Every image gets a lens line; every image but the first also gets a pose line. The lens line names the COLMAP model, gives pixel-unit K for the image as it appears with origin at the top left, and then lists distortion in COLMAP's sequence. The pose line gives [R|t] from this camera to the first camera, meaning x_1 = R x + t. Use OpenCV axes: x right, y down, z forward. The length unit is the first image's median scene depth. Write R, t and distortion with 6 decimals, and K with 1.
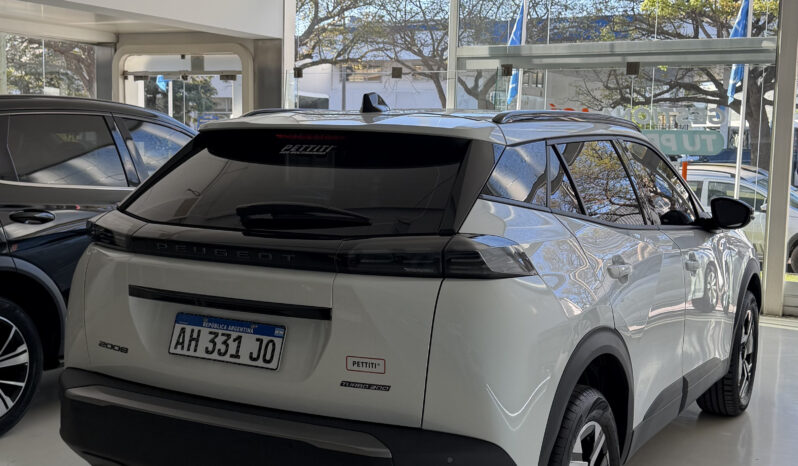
lens RADIAL K [[1006.6, 0, 399.0], [0, 1006.6, 233.0], [0, 0, 1]] dist [0.125687, -0.013163]
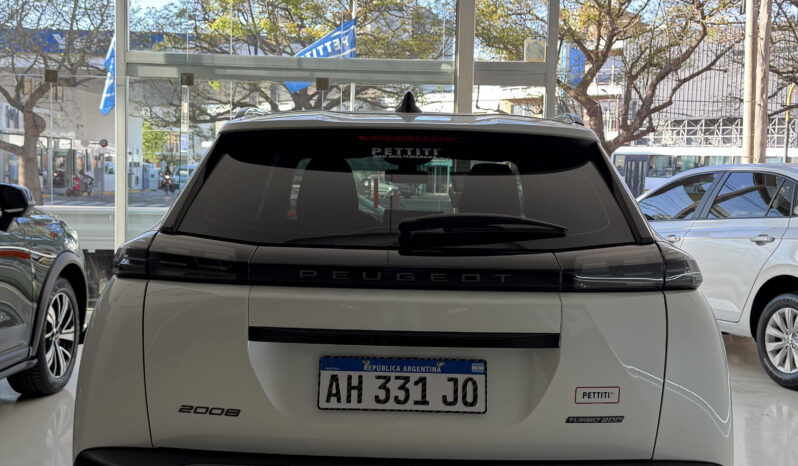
lens RADIAL K [[1006.6, 0, 399.0], [0, 1006.6, 233.0], [0, 0, 1]] dist [0.125687, -0.013163]
pose [[0.878960, -0.033610, 0.475709, -0.557408], [0.043043, 0.999033, -0.008946, -0.008785], [-0.474948, 0.028339, 0.879557, 0.282556]]
